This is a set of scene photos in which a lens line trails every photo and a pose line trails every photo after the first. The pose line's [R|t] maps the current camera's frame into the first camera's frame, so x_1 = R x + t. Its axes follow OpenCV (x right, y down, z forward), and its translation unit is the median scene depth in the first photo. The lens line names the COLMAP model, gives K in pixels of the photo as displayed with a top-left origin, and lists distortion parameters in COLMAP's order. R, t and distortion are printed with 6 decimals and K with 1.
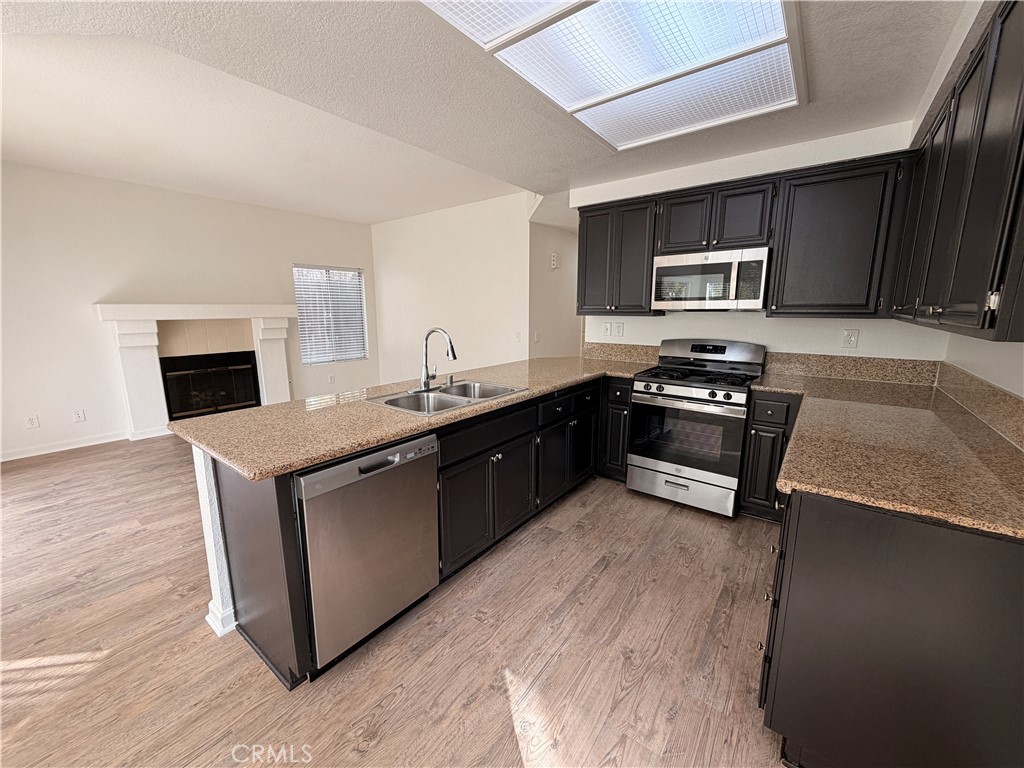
lens RADIAL K [[410.2, 0, 510.4], [0, 410.2, 385.6], [0, 0, 1]] dist [-0.002243, 0.000203]
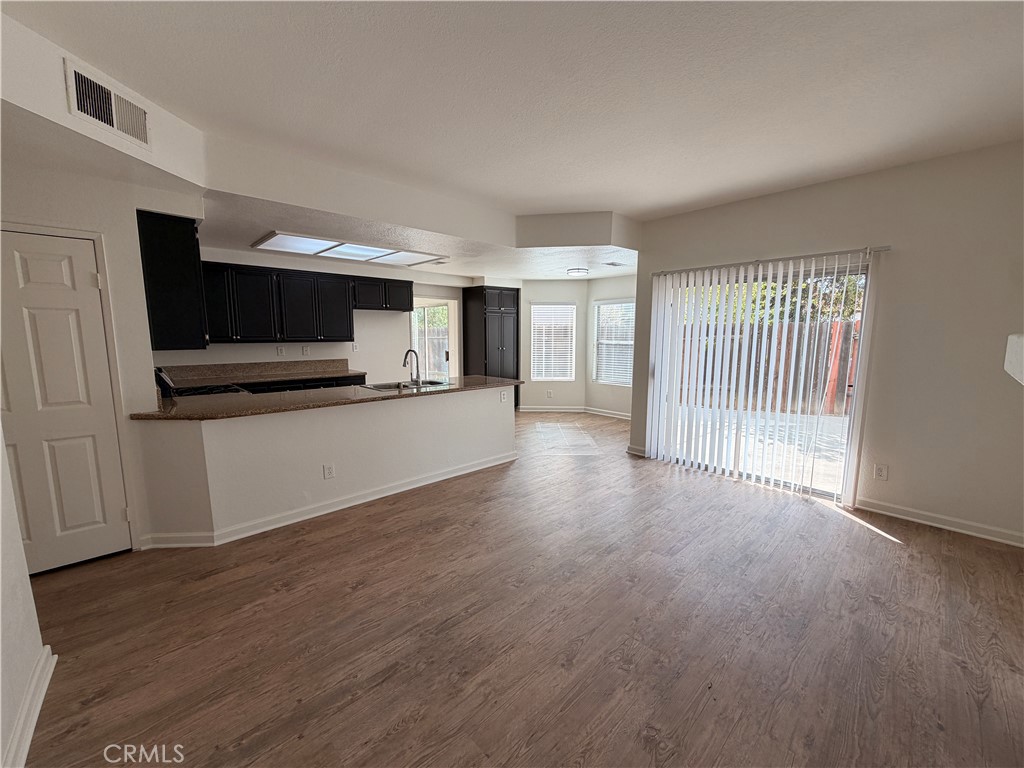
lens RADIAL K [[410.2, 0, 509.0], [0, 410.2, 382.6], [0, 0, 1]] dist [-0.002243, 0.000203]
pose [[-0.983812, -0.017649, 0.178332, -0.564517], [0.036670, 0.954255, 0.296736, -0.325989], [-0.175411, 0.298472, -0.938161, 1.649888]]
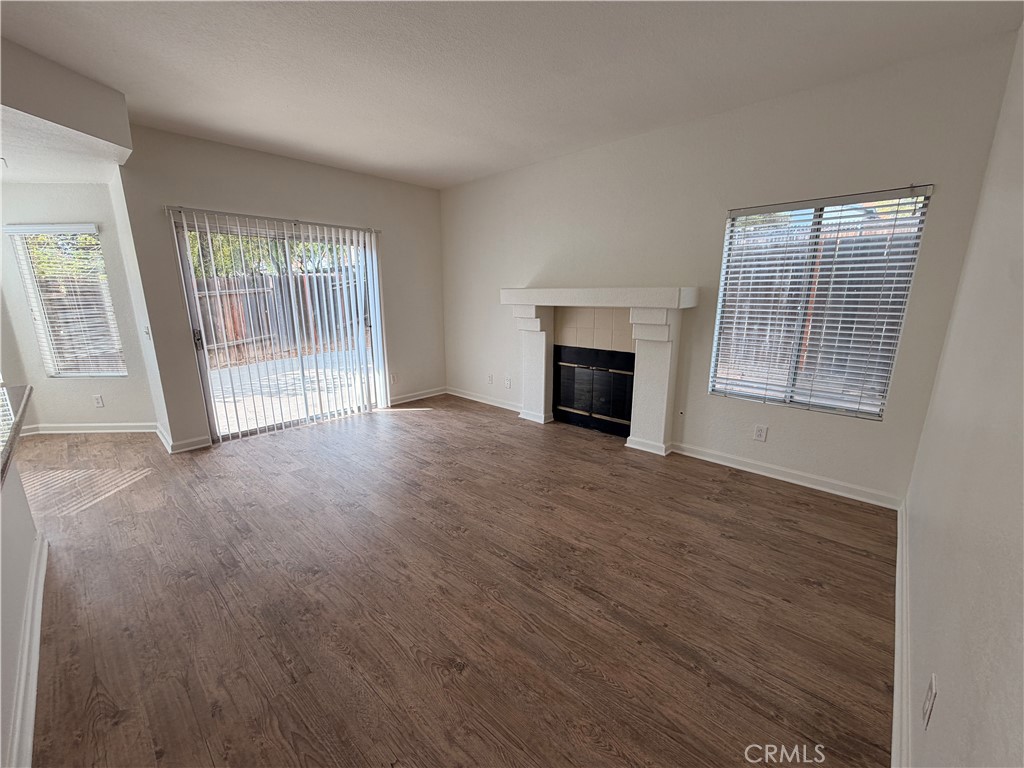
lens RADIAL K [[410.2, 0, 511.7], [0, 410.2, 383.8], [0, 0, 1]] dist [-0.002243, 0.000203]
pose [[-0.097757, 0.220299, -0.970522, 0.124654], [-0.180940, 0.955005, 0.235002, -0.232935], [0.978624, 0.198580, -0.053498, 1.204857]]
